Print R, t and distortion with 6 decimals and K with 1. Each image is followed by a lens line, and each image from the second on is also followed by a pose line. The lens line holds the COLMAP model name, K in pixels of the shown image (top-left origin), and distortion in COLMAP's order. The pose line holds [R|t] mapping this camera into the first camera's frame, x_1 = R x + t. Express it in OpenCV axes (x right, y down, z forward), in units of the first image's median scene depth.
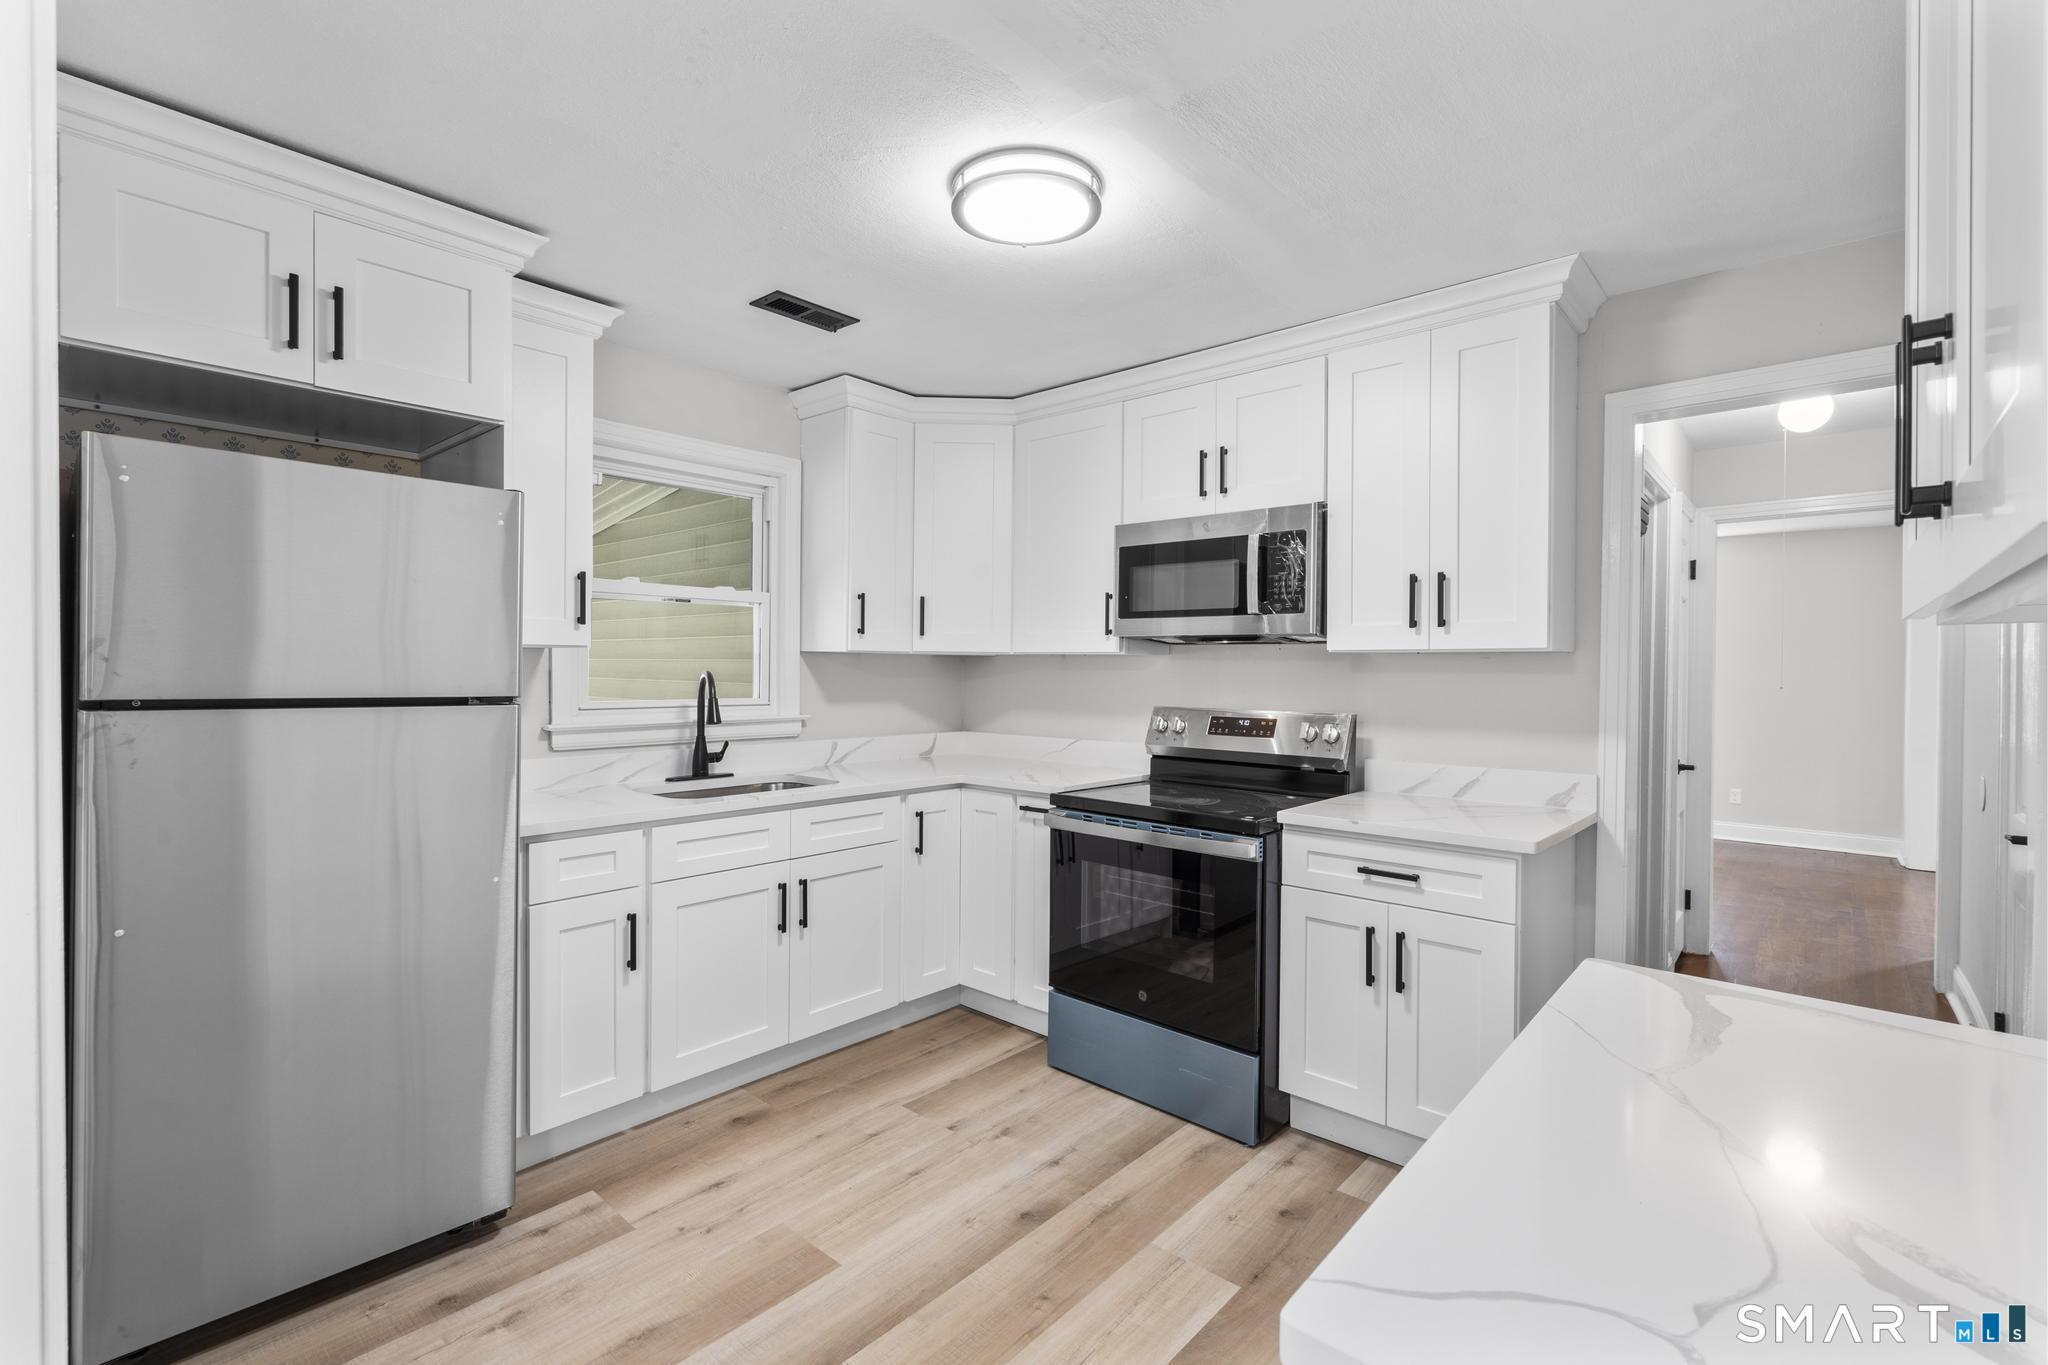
lens RADIAL K [[919.3, 0, 1021.9], [0, 919.3, 676.0], [0, 0, 1]] dist [-0.008547, 0.003466]
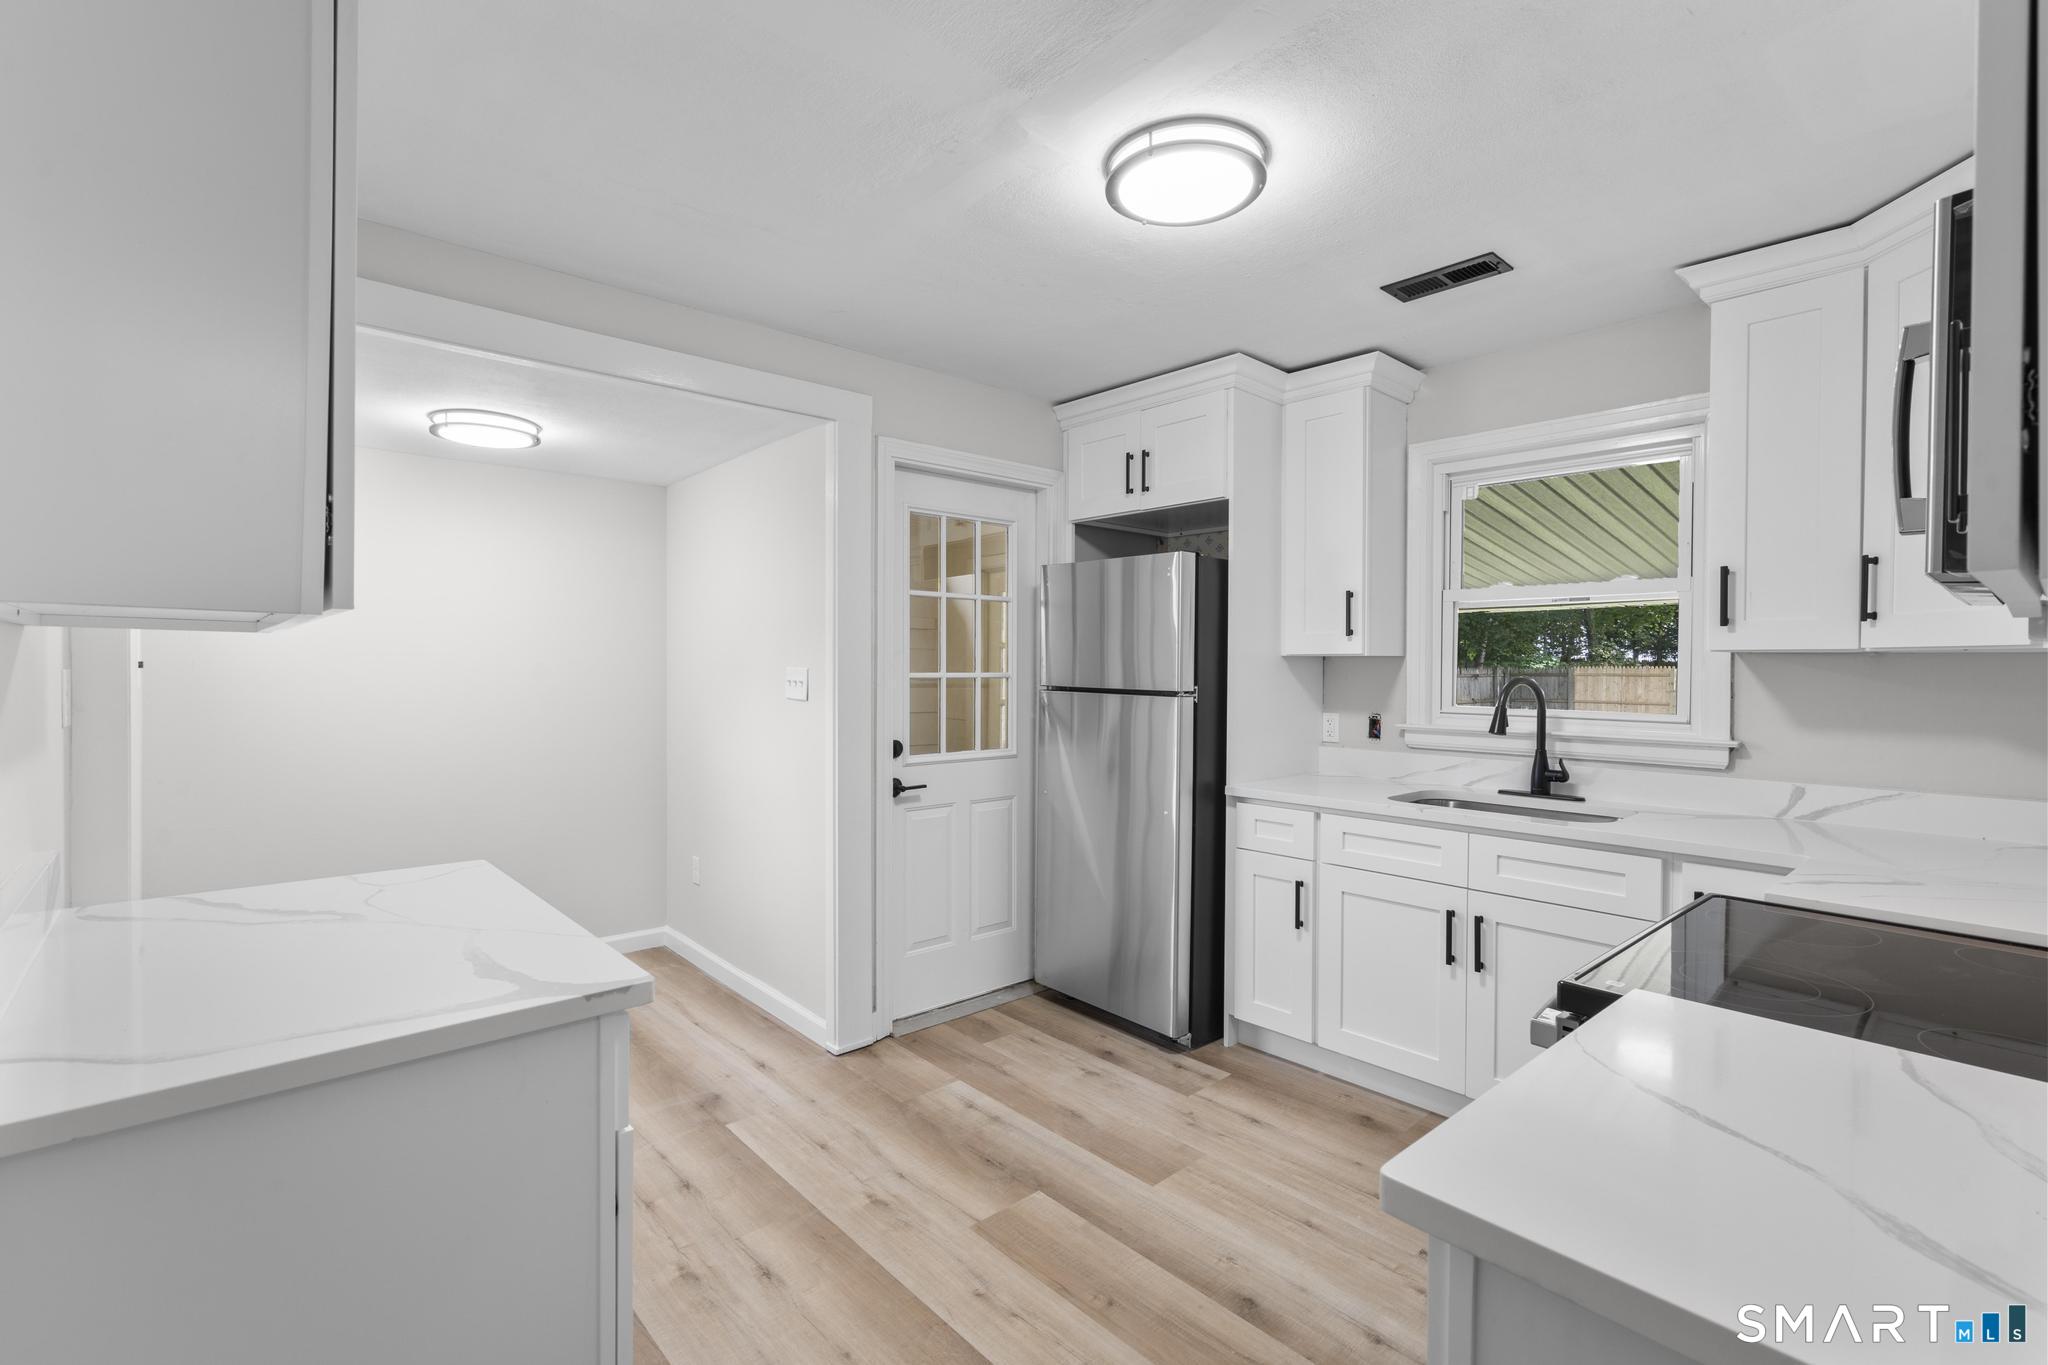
lens RADIAL K [[919.3, 0, 1021.9], [0, 919.3, 676.0], [0, 0, 1]] dist [-0.008547, 0.003466]
pose [[-0.117759, 0.002155, -0.993040, 0.682650], [-0.015910, 0.999865, 0.004056, -0.003259], [0.992915, 0.016277, -0.117709, 0.674460]]
